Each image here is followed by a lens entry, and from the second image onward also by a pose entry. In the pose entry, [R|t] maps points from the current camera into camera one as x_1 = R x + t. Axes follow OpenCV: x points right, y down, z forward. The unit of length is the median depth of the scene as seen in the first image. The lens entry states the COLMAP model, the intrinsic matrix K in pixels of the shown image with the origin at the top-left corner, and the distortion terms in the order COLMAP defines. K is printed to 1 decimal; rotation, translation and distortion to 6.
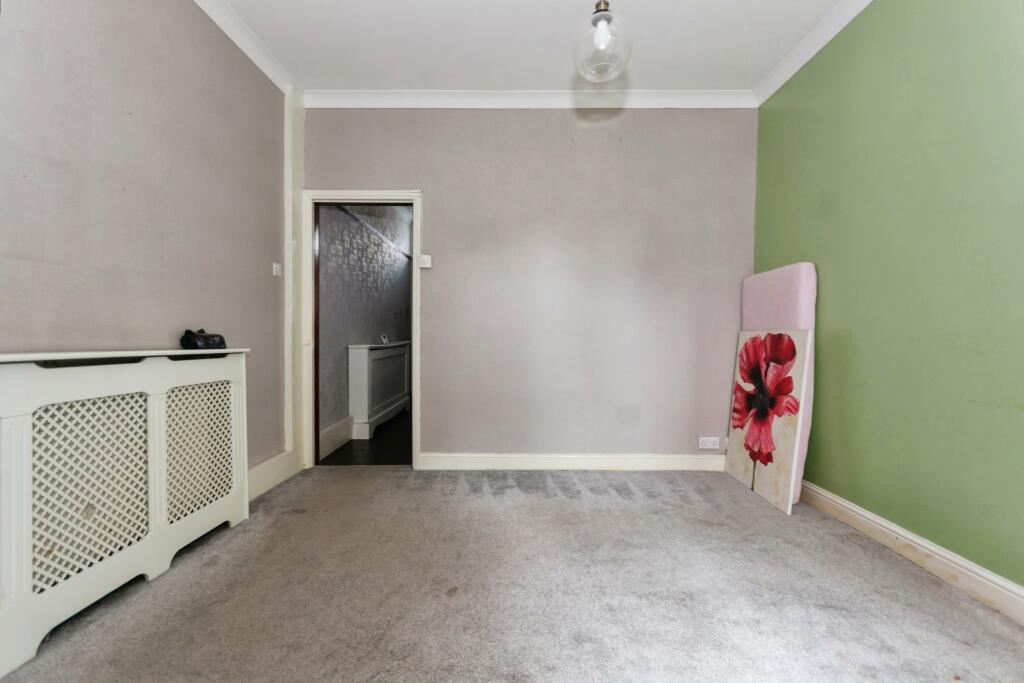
lens RADIAL K [[457.1, 0, 509.0], [0, 457.1, 324.0], [0, 0, 1]] dist [-0.000051, -0.000005]
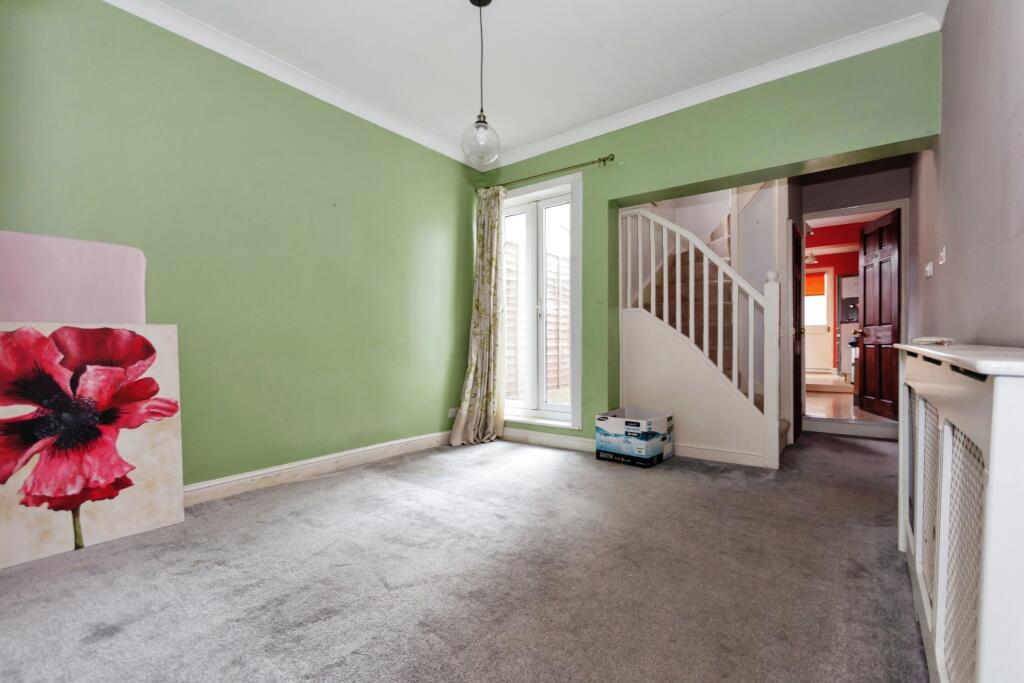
lens RADIAL K [[450.7, 0, 511.4], [0, 450.7, 339.0], [0, 0, 1]] dist [0.000089, 0.000007]
pose [[-0.797542, 0.004739, 0.603244, -0.444705], [-0.012609, 0.999620, -0.024522, 0.051128], [-0.603131, -0.027163, -0.797179, 1.220351]]
